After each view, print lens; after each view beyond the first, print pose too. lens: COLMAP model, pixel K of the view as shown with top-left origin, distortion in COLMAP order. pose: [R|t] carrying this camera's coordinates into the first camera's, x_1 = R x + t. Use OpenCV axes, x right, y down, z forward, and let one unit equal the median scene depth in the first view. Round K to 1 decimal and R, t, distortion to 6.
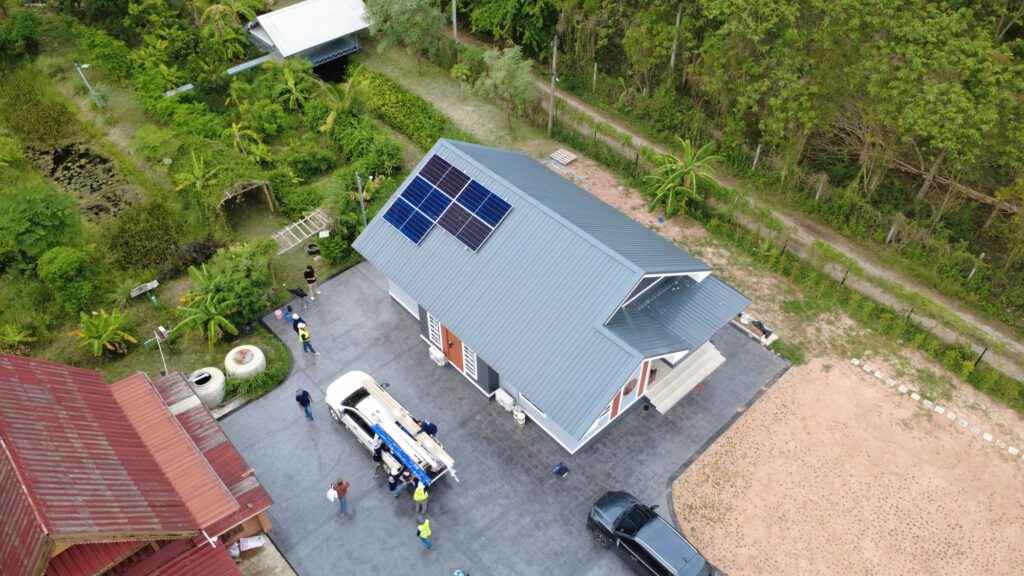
lens RADIAL K [[742.9, 0, 510.9], [0, 742.9, 287.2], [0, 0, 1]] dist [0.002312, -0.003524]
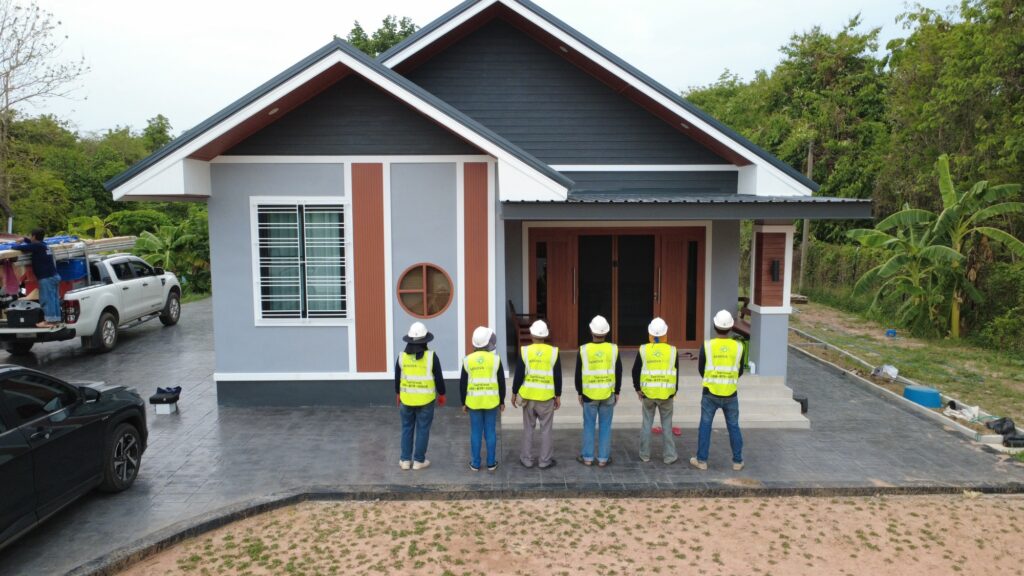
lens RADIAL K [[742.9, 0, 508.8], [0, 742.9, 287.8], [0, 0, 1]] dist [0.002312, -0.003524]
pose [[0.752937, 0.065150, -0.654860, 0.399687], [-0.455876, 0.769295, -0.447618, 0.256420], [0.474618, 0.635563, 0.608931, 0.705113]]
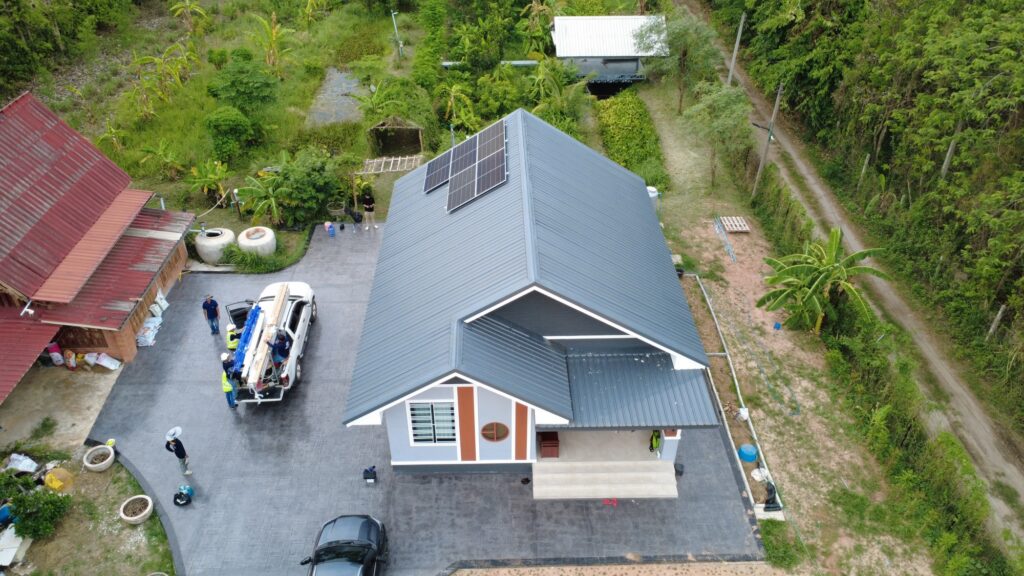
lens RADIAL K [[742.9, 0, 511.8], [0, 742.9, 288.3], [0, 0, 1]] dist [0.002312, -0.003524]
pose [[0.751384, 0.389053, -0.532972, 0.467162], [-0.460269, 0.887779, -0.000835, -0.002577], [0.472837, 0.245938, 0.846132, 0.297019]]
